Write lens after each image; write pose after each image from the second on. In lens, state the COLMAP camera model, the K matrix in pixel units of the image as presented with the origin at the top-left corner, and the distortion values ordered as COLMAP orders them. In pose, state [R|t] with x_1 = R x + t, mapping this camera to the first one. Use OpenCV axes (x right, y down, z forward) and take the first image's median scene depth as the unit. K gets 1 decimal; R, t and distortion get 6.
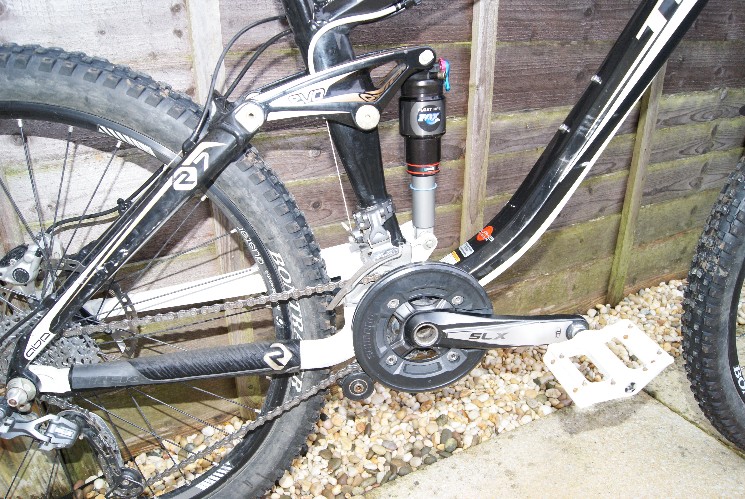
lens RADIAL K [[571.9, 0, 373.3], [0, 571.9, 257.2], [0, 0, 1]] dist [-0.091710, 0.015629]
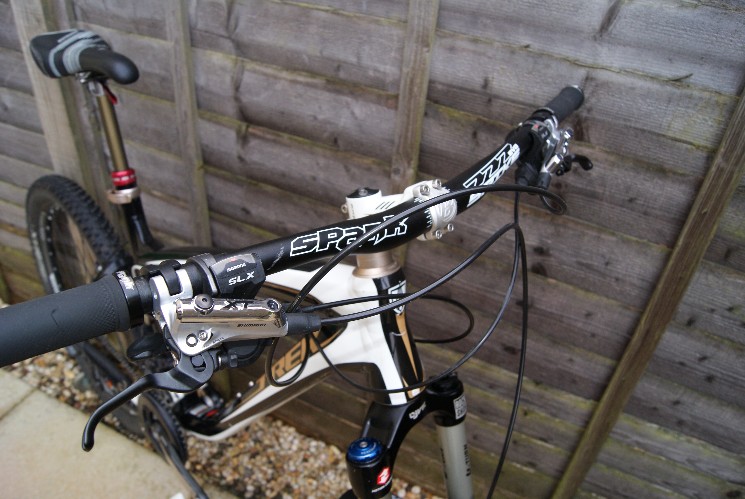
lens RADIAL K [[571.9, 0, 367.1], [0, 571.9, 253.3], [0, 0, 1]] dist [-0.091710, 0.015629]
pose [[0.617266, 0.514657, -0.595072, 1.111753], [-0.418840, 0.855234, 0.305200, -1.024779], [0.665999, 0.060851, 0.743466, 0.111529]]
